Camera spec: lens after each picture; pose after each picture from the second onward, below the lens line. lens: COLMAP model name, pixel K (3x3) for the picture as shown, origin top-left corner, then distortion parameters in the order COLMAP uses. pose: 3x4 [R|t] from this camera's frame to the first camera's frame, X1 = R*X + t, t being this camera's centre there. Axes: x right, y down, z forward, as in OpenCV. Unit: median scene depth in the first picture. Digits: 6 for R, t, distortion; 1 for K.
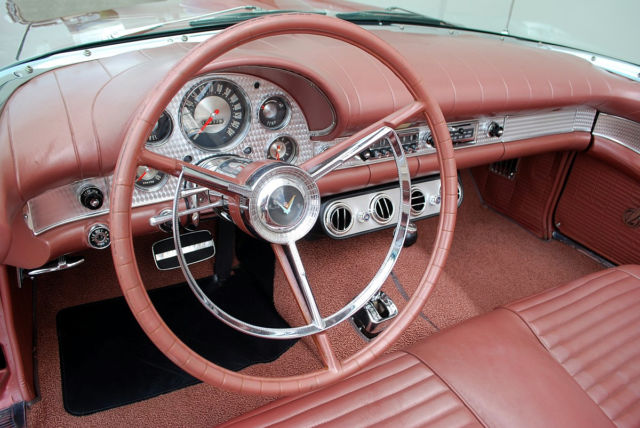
lens RADIAL K [[503.7, 0, 320.0], [0, 503.7, 214.0], [0, 0, 1]] dist [-0.079936, 0.001736]
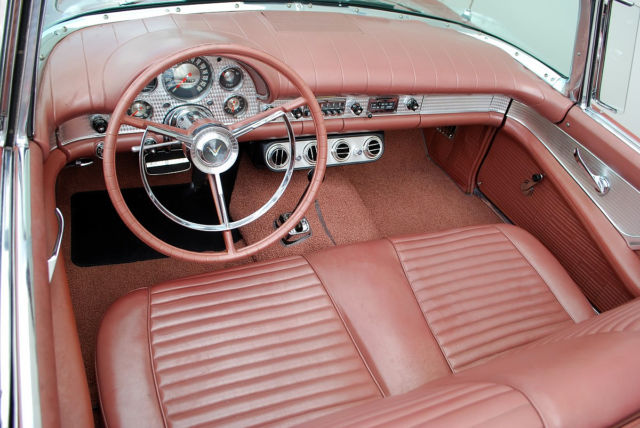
lens RADIAL K [[503.7, 0, 320.0], [0, 503.7, 214.0], [0, 0, 1]] dist [-0.079936, 0.001736]
pose [[0.988832, 0.148169, -0.016069, 0.233780], [-0.143479, 0.975574, 0.166341, -0.097997], [0.040323, -0.162178, 0.985937, -0.441417]]
